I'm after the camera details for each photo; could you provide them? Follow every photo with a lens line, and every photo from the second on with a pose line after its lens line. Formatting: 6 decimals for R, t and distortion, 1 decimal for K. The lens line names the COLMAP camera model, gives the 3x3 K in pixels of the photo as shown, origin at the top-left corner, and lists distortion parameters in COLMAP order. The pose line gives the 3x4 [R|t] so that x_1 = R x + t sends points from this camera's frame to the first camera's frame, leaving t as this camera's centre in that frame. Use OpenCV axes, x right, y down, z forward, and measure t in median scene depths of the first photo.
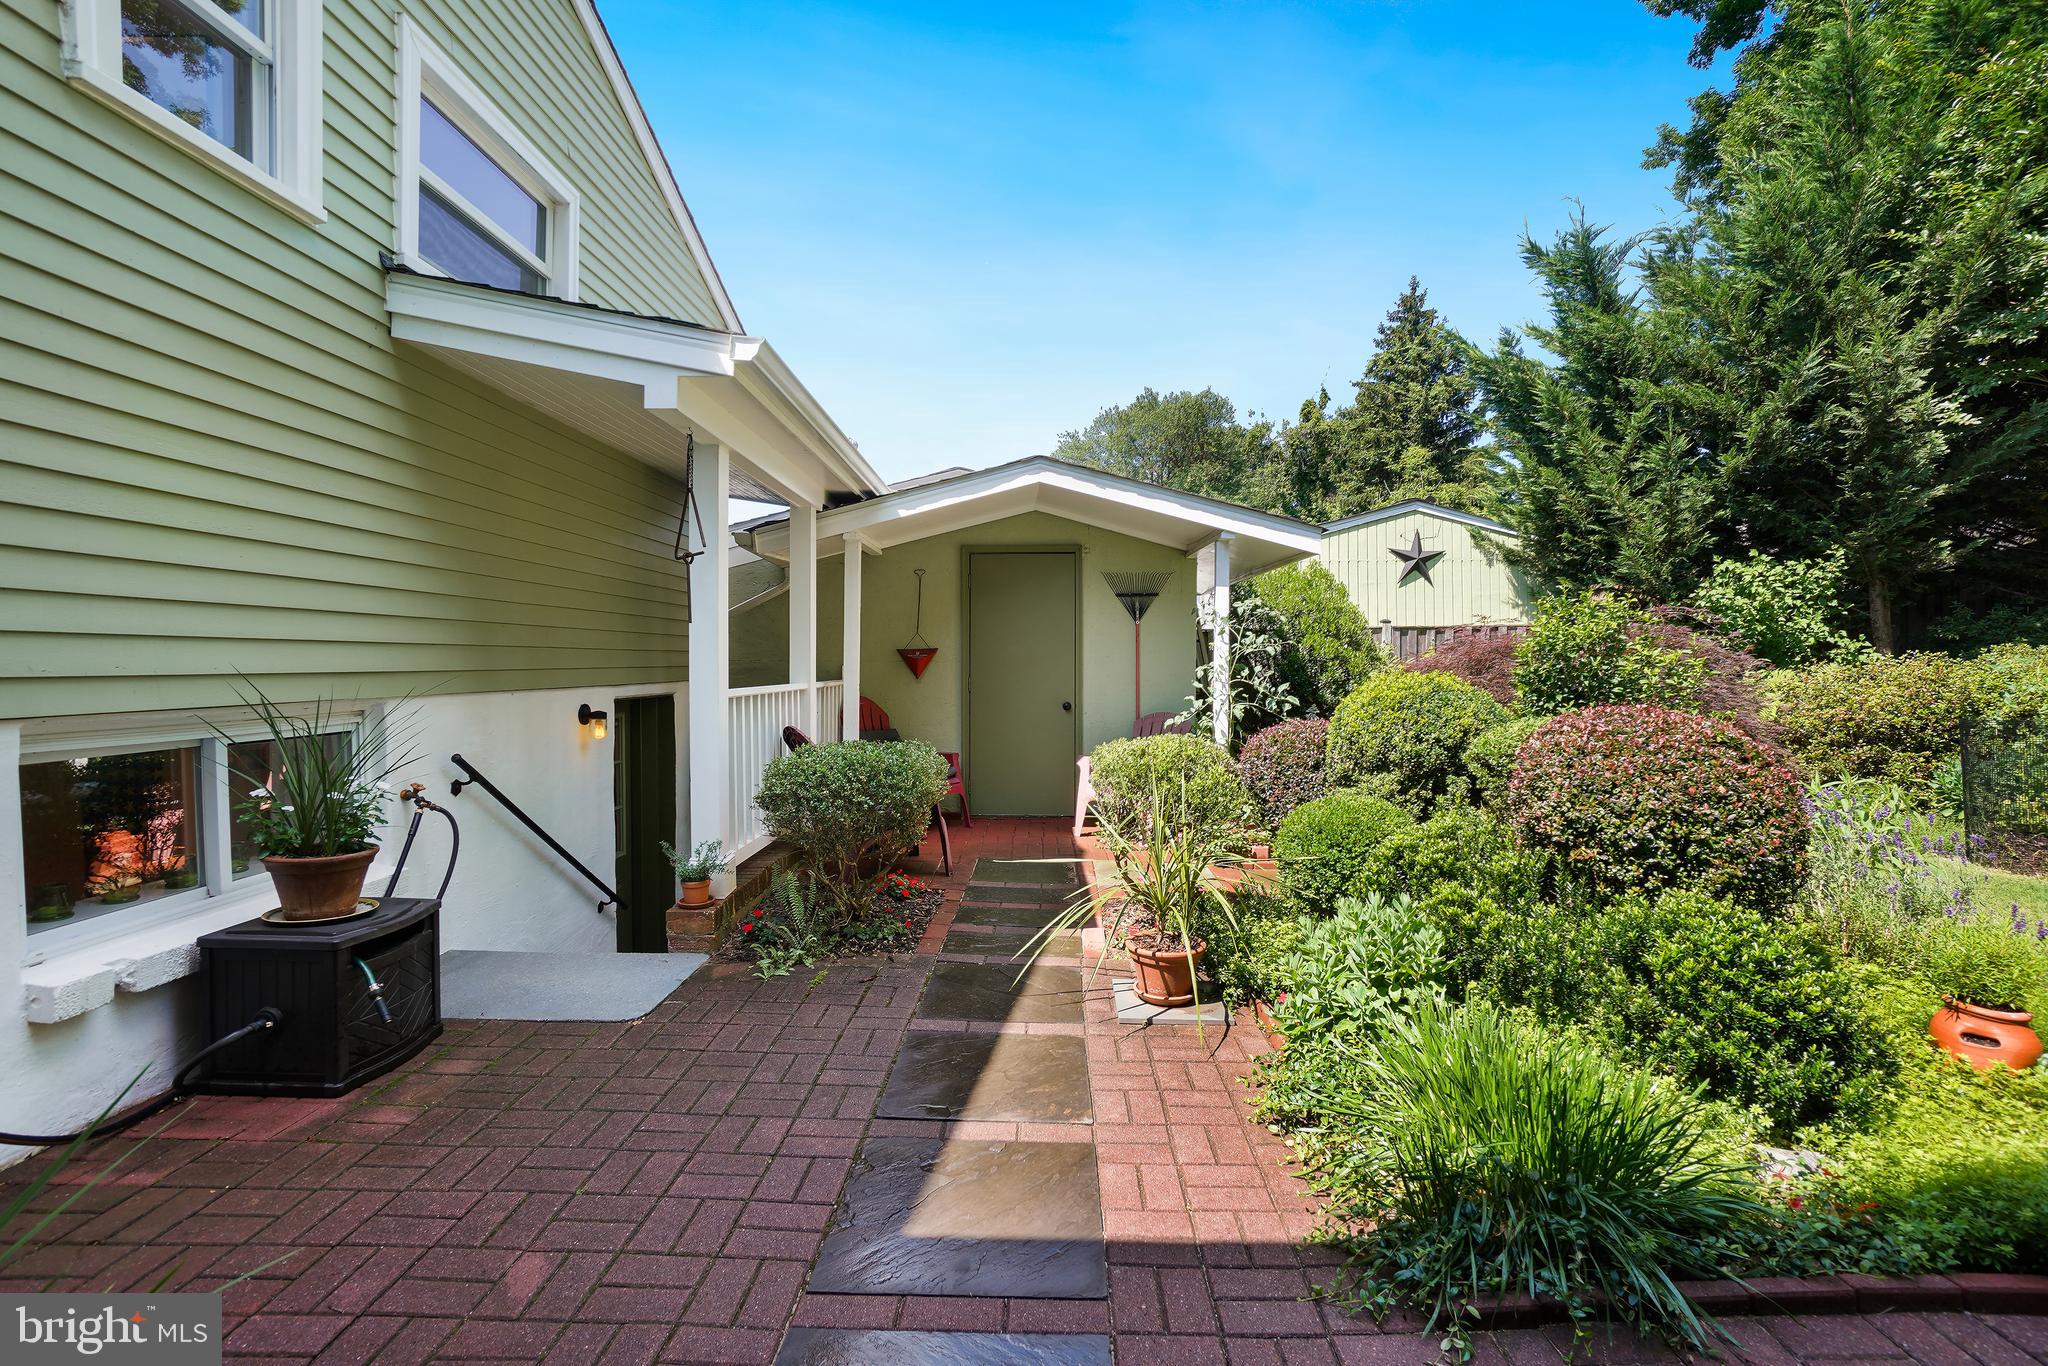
lens RADIAL K [[882.2, 0, 1016.7], [0, 882.2, 664.1], [0, 0, 1]] dist [-0.065475, 0.013863]
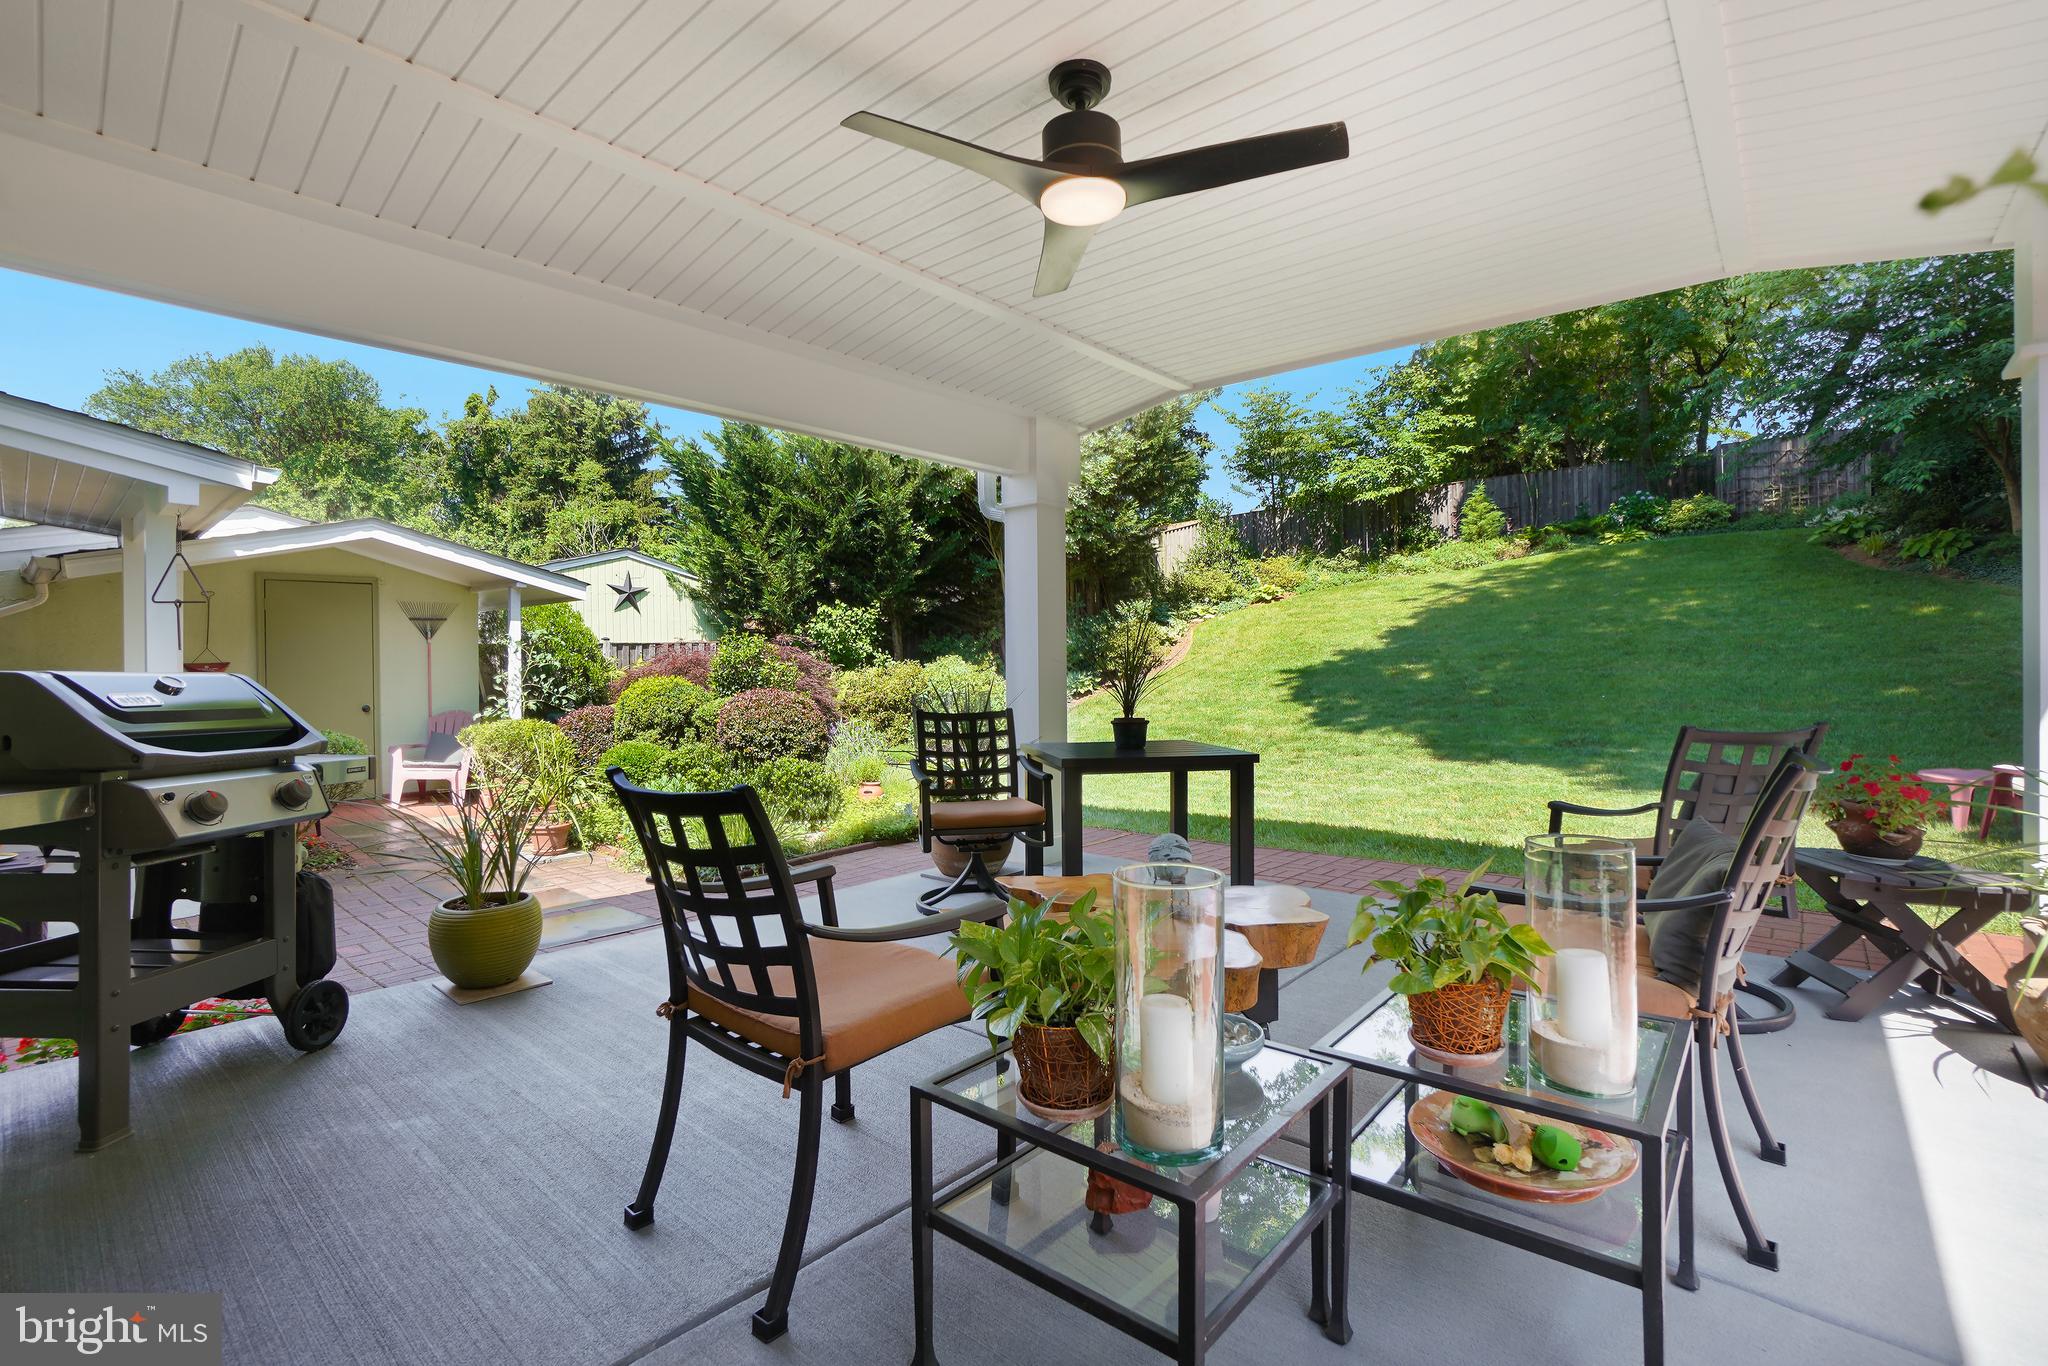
lens RADIAL K [[888.7, 0, 1016.6], [0, 888.7, 679.2], [0, 0, 1]] dist [0.001793, 0.000051]
pose [[0.631668, -0.021566, 0.774939, -0.263158], [0.012618, 0.999767, 0.017538, -0.004015], [-0.775136, -0.001300, 0.631793, -0.384732]]
